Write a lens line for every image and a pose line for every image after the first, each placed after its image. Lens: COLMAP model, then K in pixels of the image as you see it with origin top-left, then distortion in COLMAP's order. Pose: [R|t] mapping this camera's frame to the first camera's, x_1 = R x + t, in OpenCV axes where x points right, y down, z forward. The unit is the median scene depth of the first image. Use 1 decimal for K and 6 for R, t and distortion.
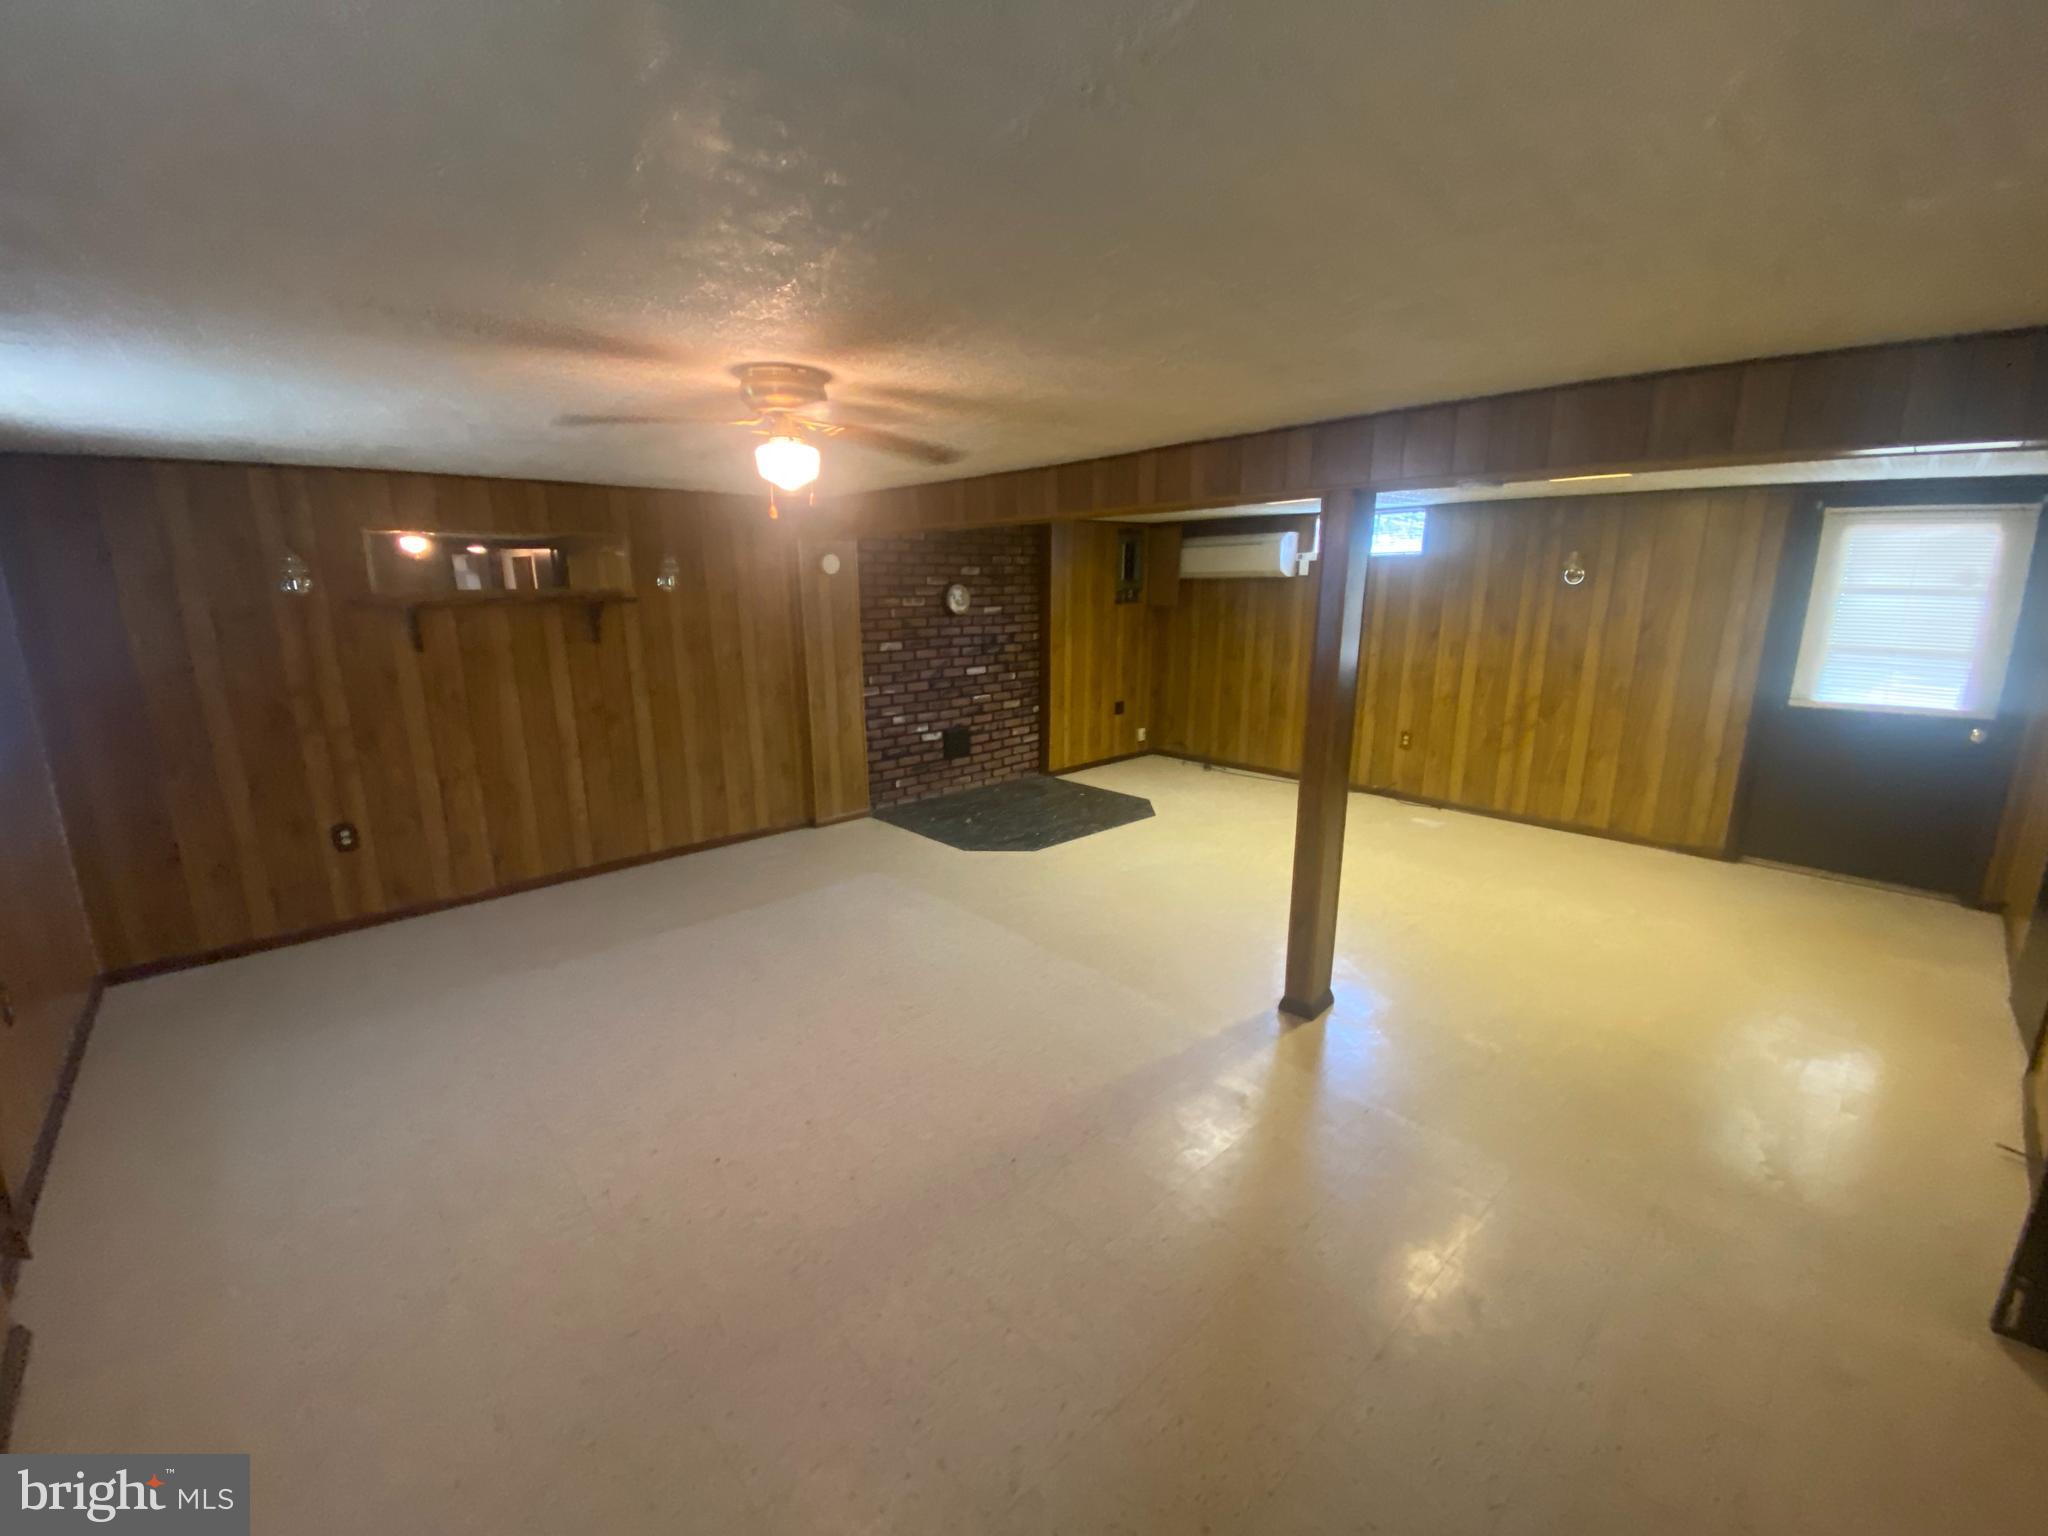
lens RADIAL K [[836.9, 0, 1030.1], [0, 836.9, 765.2], [0, 0, 1]] dist [-0.007530, -0.001834]
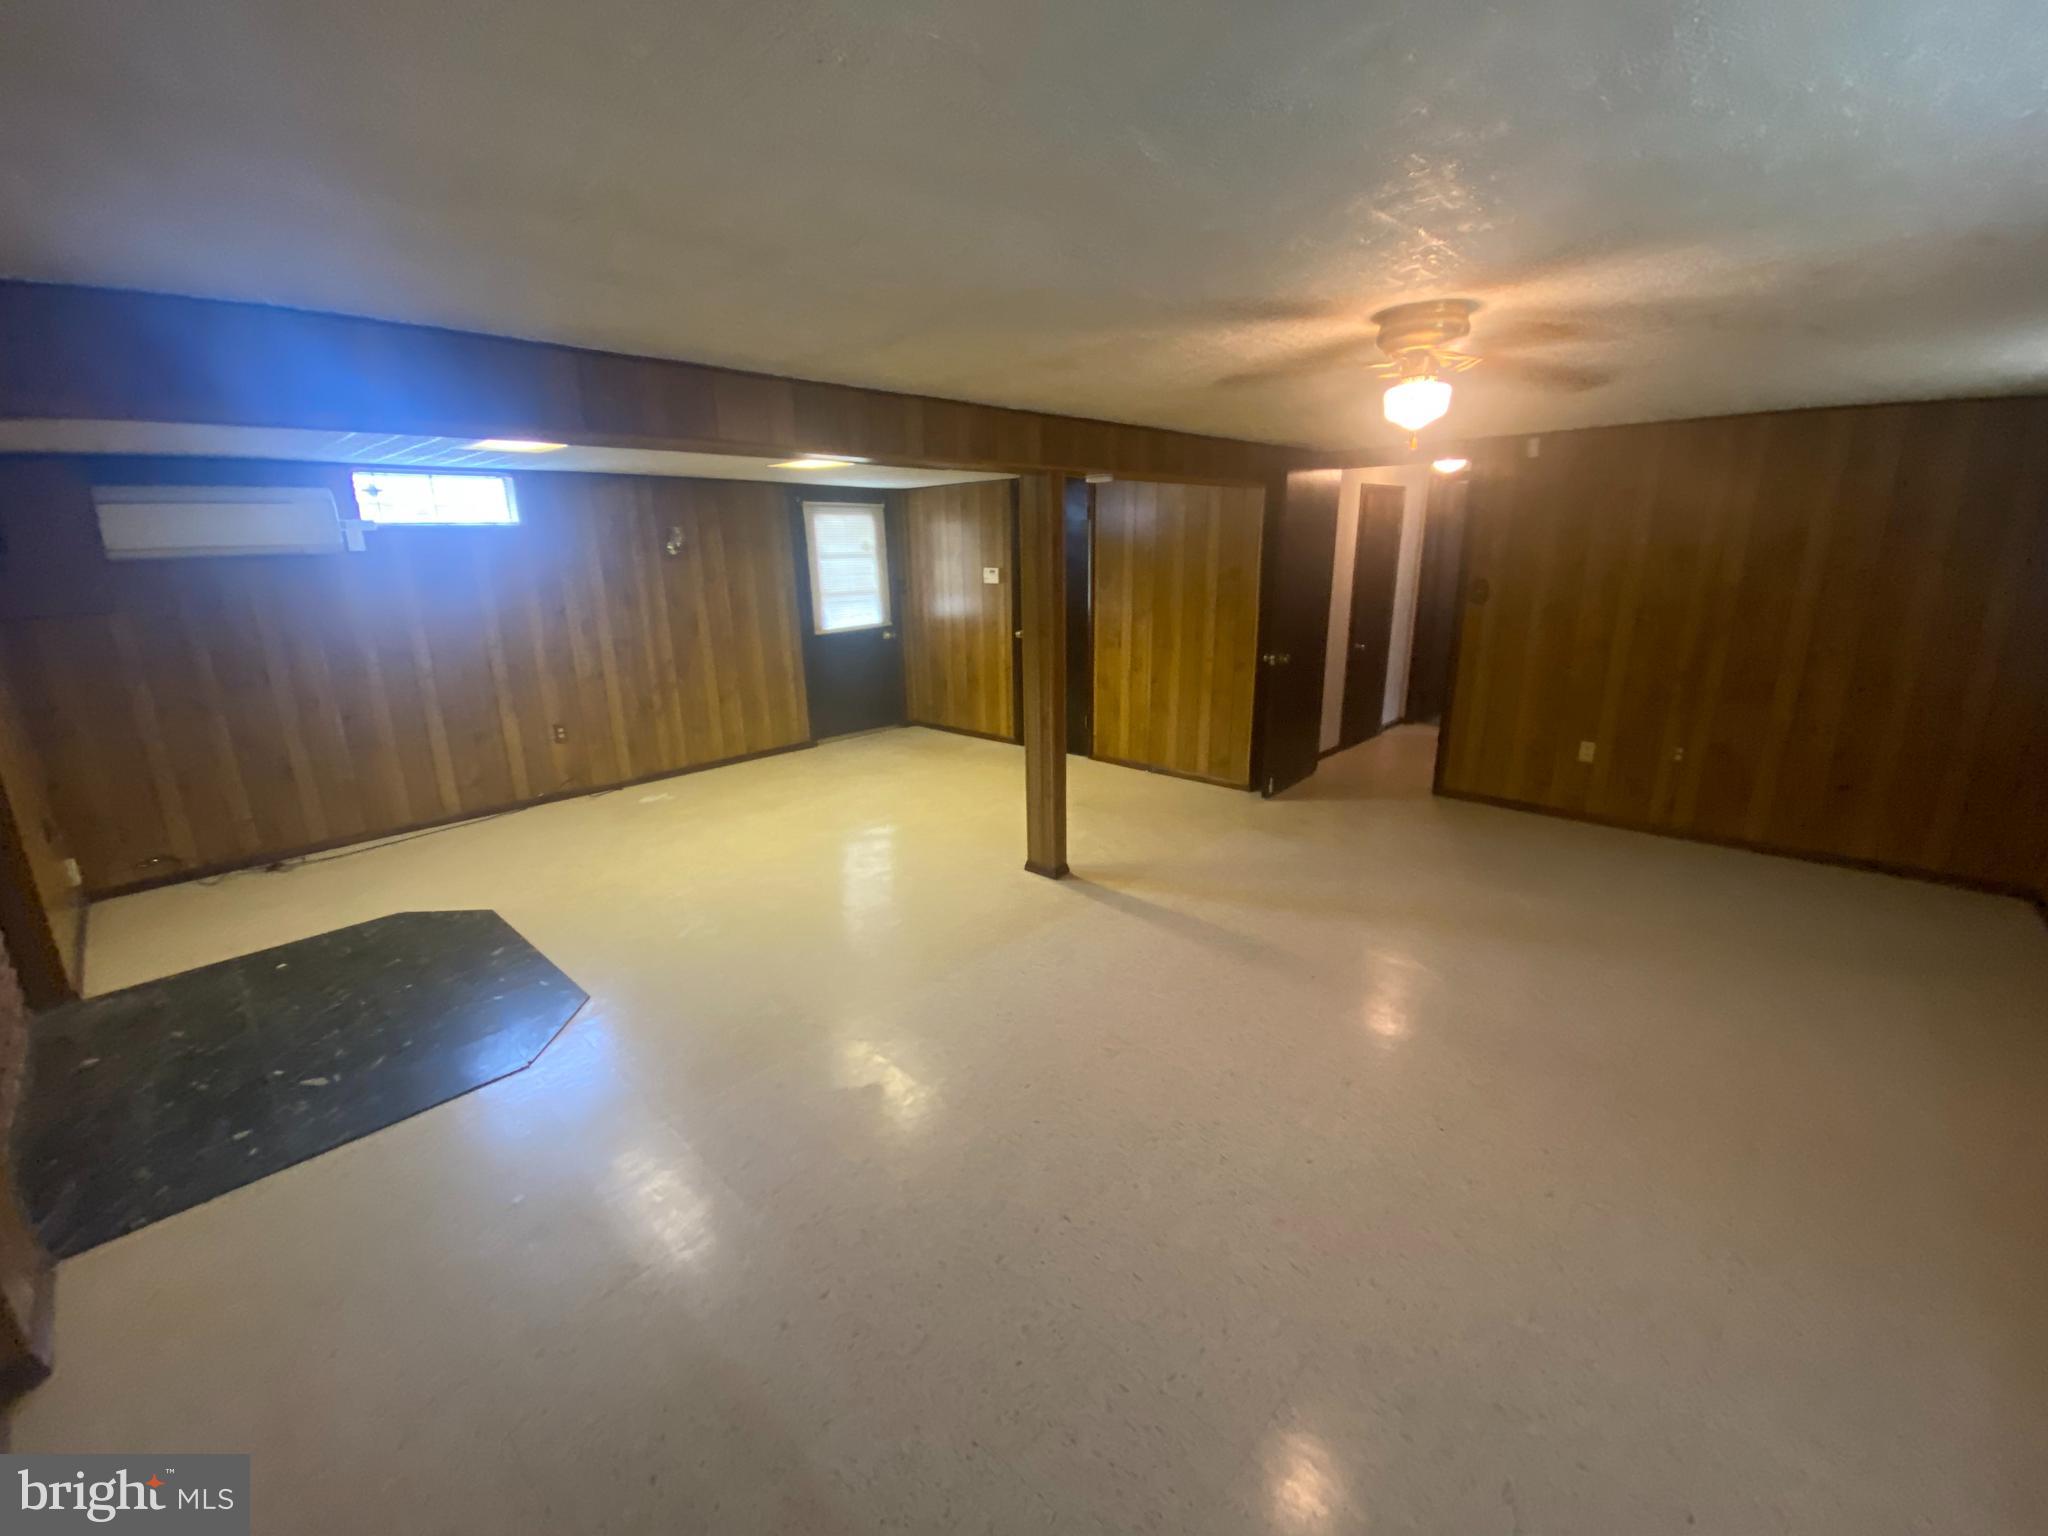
lens RADIAL K [[836.9, 0, 1031.1], [0, 836.9, 775.7], [0, 0, 1]] dist [-0.007530, -0.001834]
pose [[-0.093265, -0.264331, 0.959912, -0.552204], [0.223544, 0.933940, 0.278899, -0.144036], [-0.970222, 0.240594, -0.028014, 0.623093]]
